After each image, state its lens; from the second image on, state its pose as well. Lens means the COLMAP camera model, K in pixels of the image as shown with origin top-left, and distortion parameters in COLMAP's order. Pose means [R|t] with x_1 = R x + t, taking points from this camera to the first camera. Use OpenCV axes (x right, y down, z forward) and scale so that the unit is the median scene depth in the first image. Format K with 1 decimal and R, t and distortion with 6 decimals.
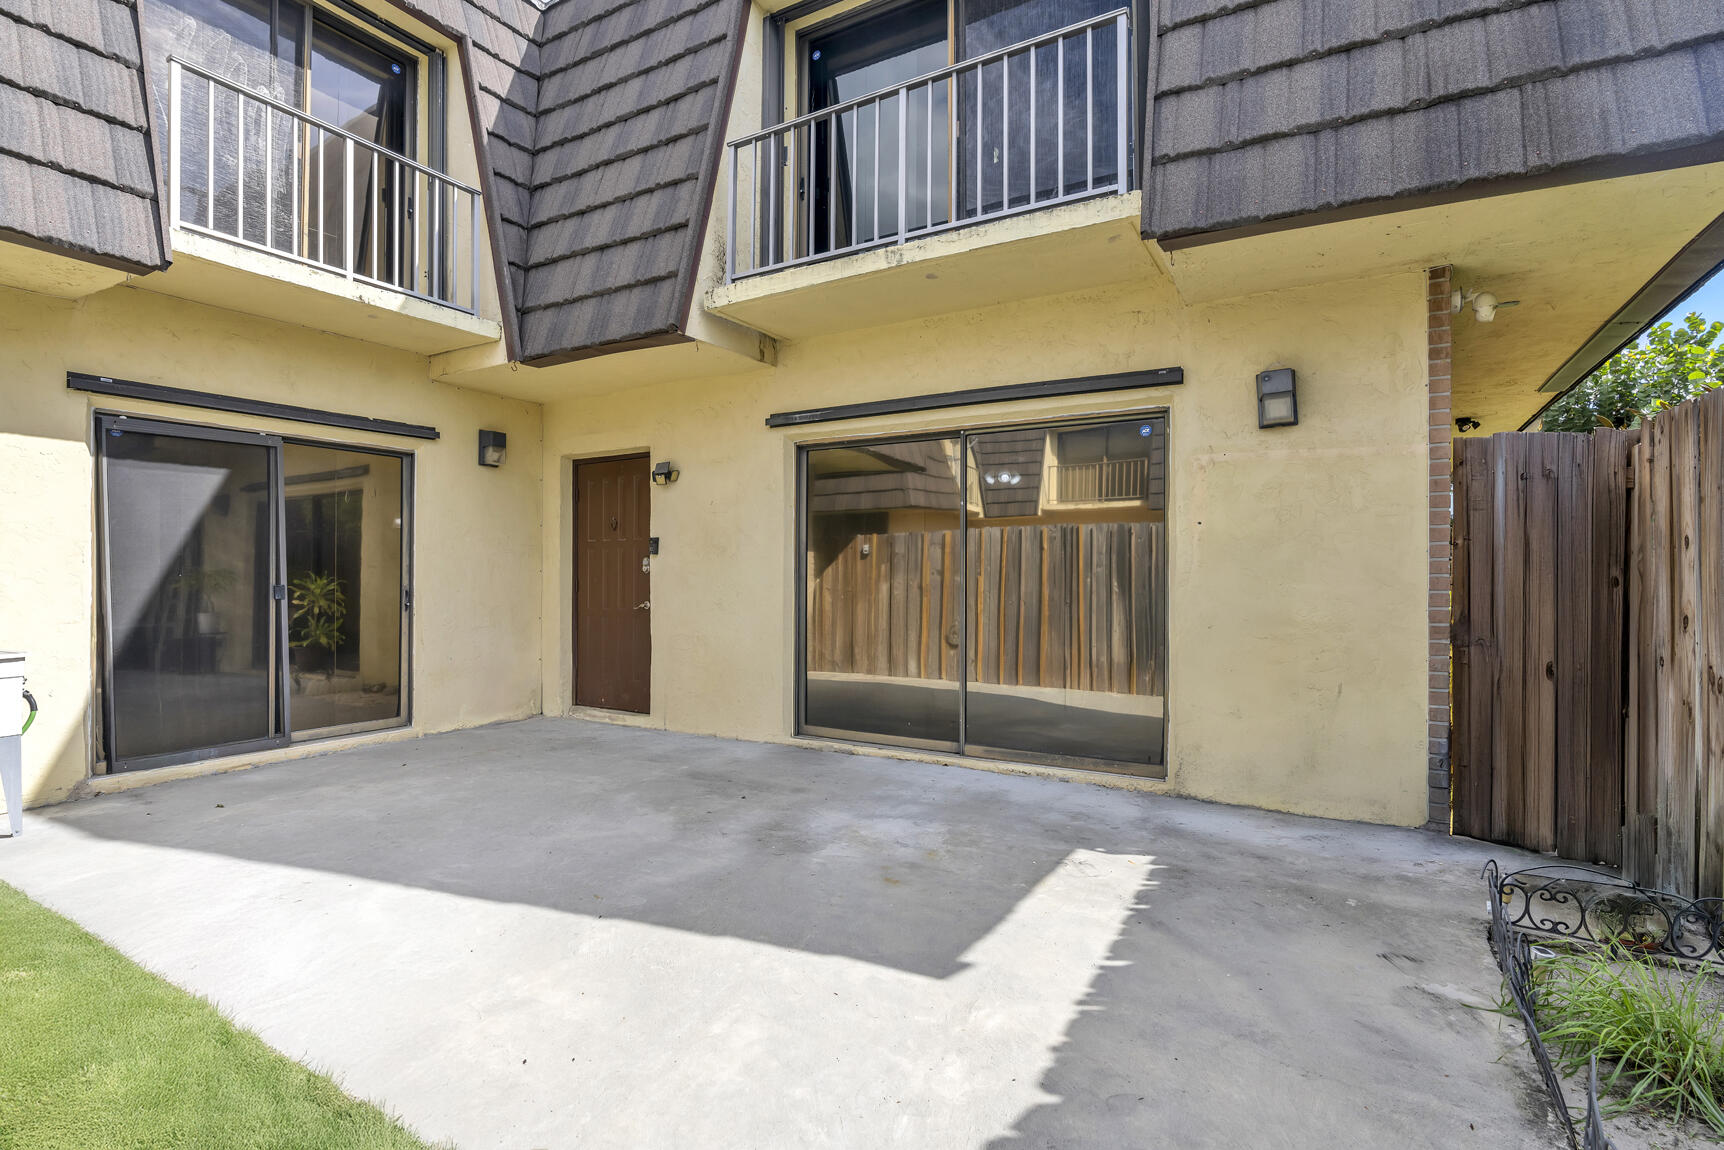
lens RADIAL K [[851.0, 0, 856.3], [0, 851.0, 573.8], [0, 0, 1]] dist [-0.002998, 0.001225]
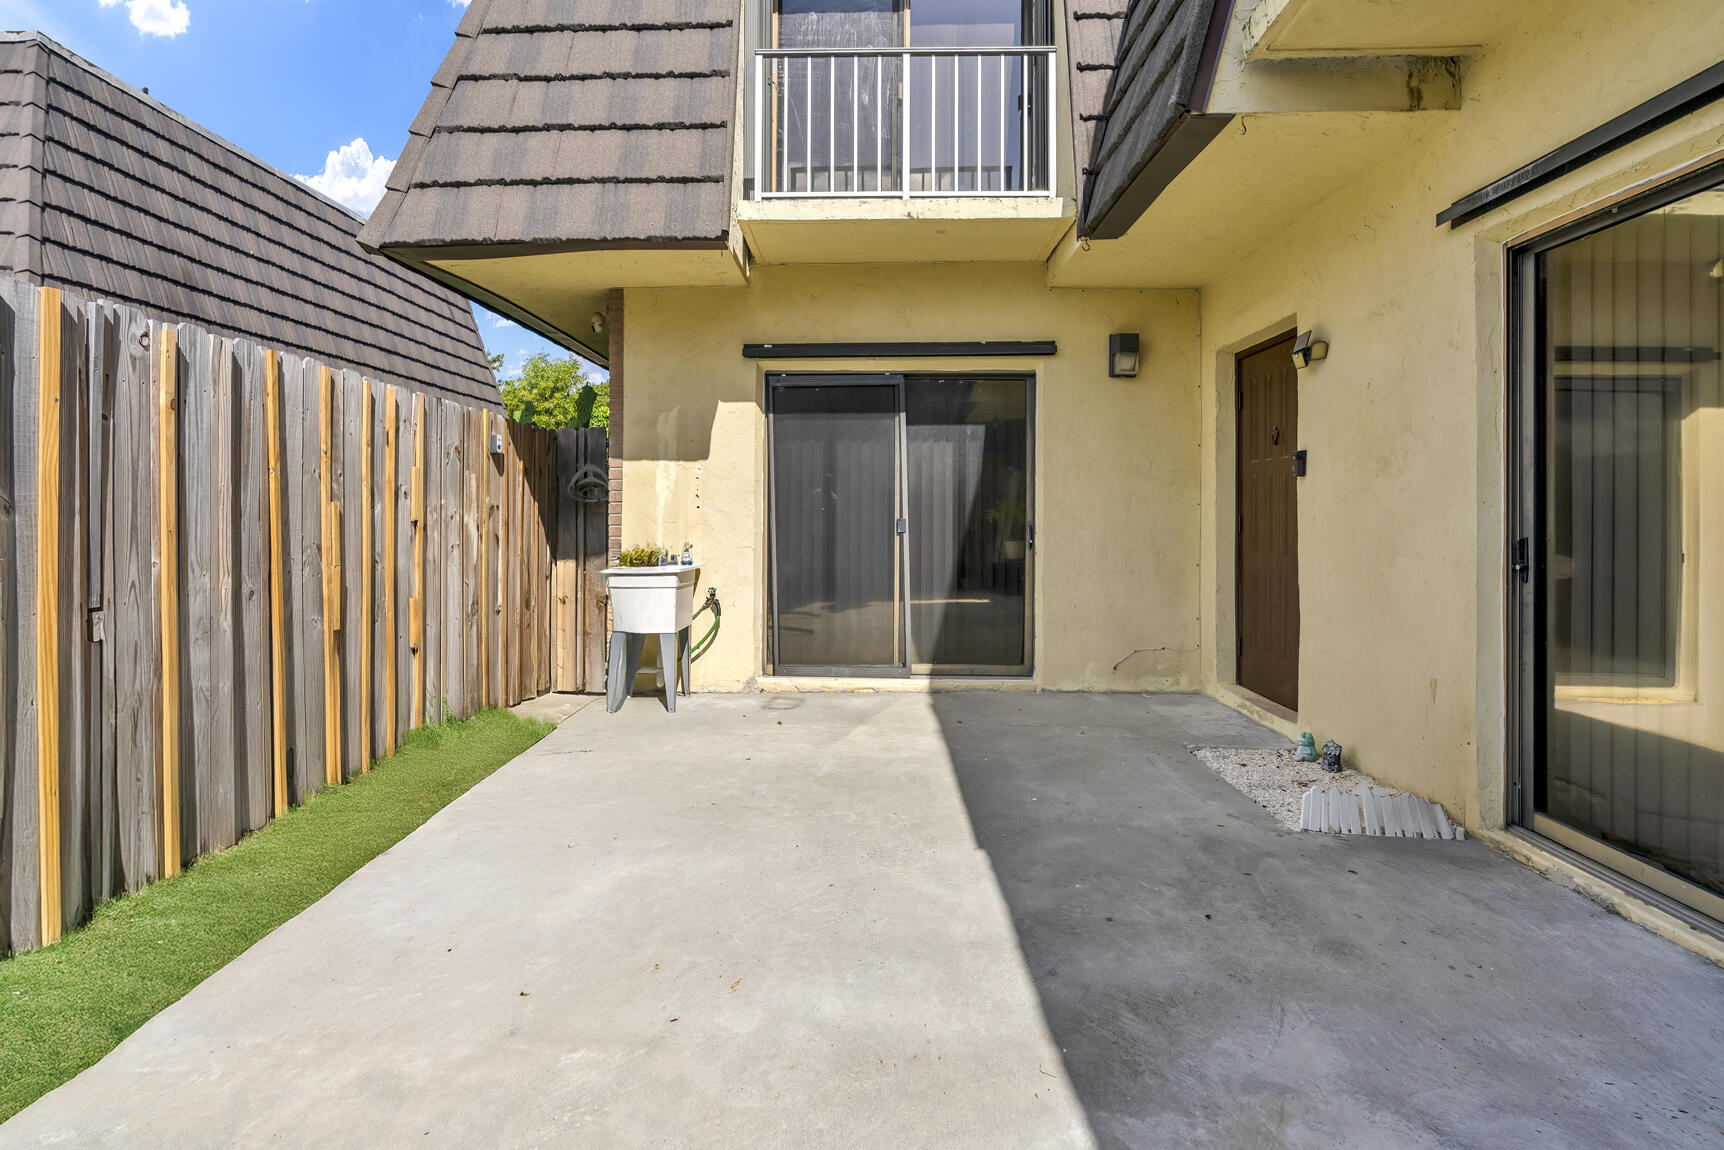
lens RADIAL K [[851.0, 0, 848.3], [0, 851.0, 501.3], [0, 0, 1]] dist [-0.002998, 0.001225]
pose [[0.484533, -0.011767, -0.874694, 0.196747], [-0.000062, 0.999909, -0.013485, 0.006263], [0.874773, 0.006589, 0.484488, 0.458679]]
